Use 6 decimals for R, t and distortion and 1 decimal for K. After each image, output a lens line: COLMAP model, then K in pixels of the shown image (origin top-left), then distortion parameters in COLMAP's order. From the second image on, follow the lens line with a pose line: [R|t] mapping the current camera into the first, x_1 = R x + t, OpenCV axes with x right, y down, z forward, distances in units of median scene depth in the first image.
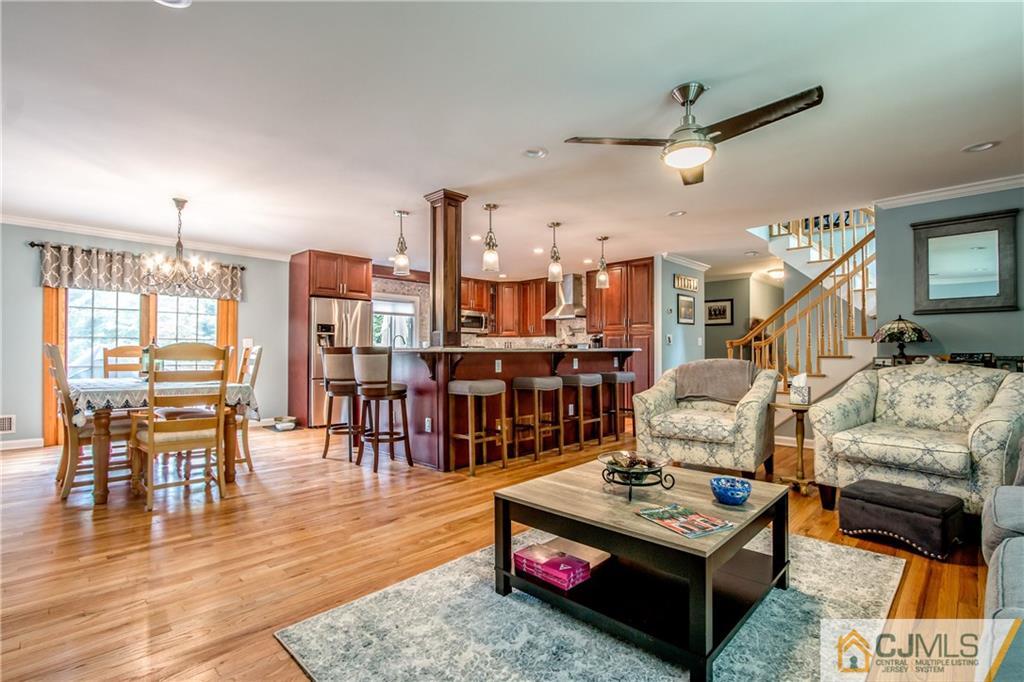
lens RADIAL K [[484.6, 0, 506.1], [0, 484.6, 345.4], [0, 0, 1]] dist [-0.004265, 0.000275]
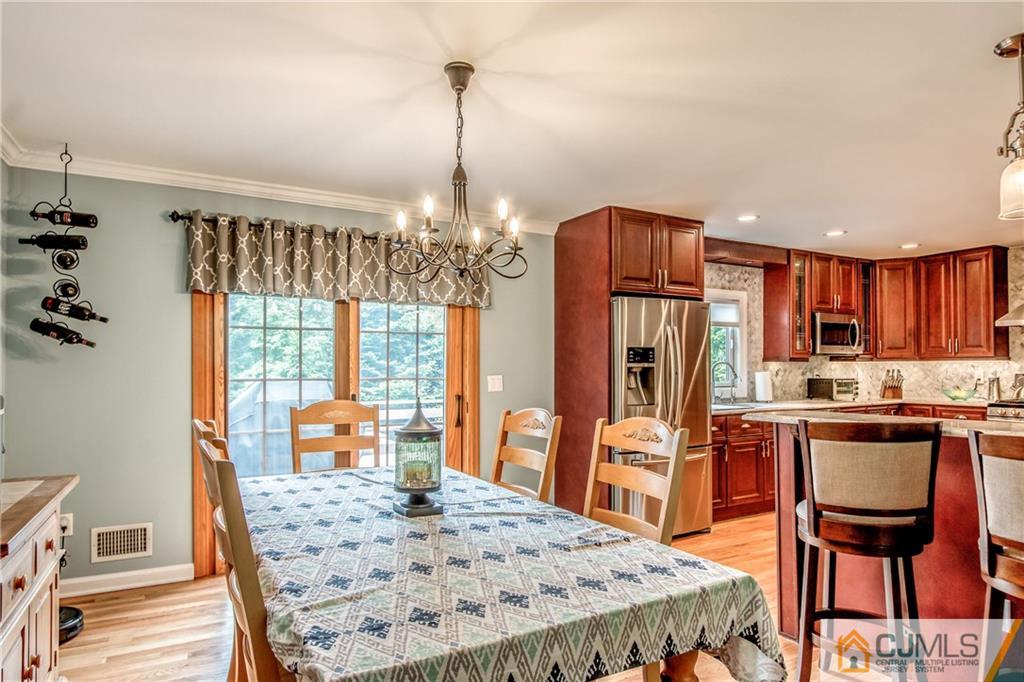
lens RADIAL K [[611.7, 0, 528.9], [0, 611.7, 357.5], [0, 0, 1]] dist [-0.000112, -0.000535]
pose [[0.965649, -0.010682, -0.259631, -0.370433], [0.009765, 0.999941, -0.004822, -0.036187], [0.259667, 0.002121, 0.965696, 0.388249]]
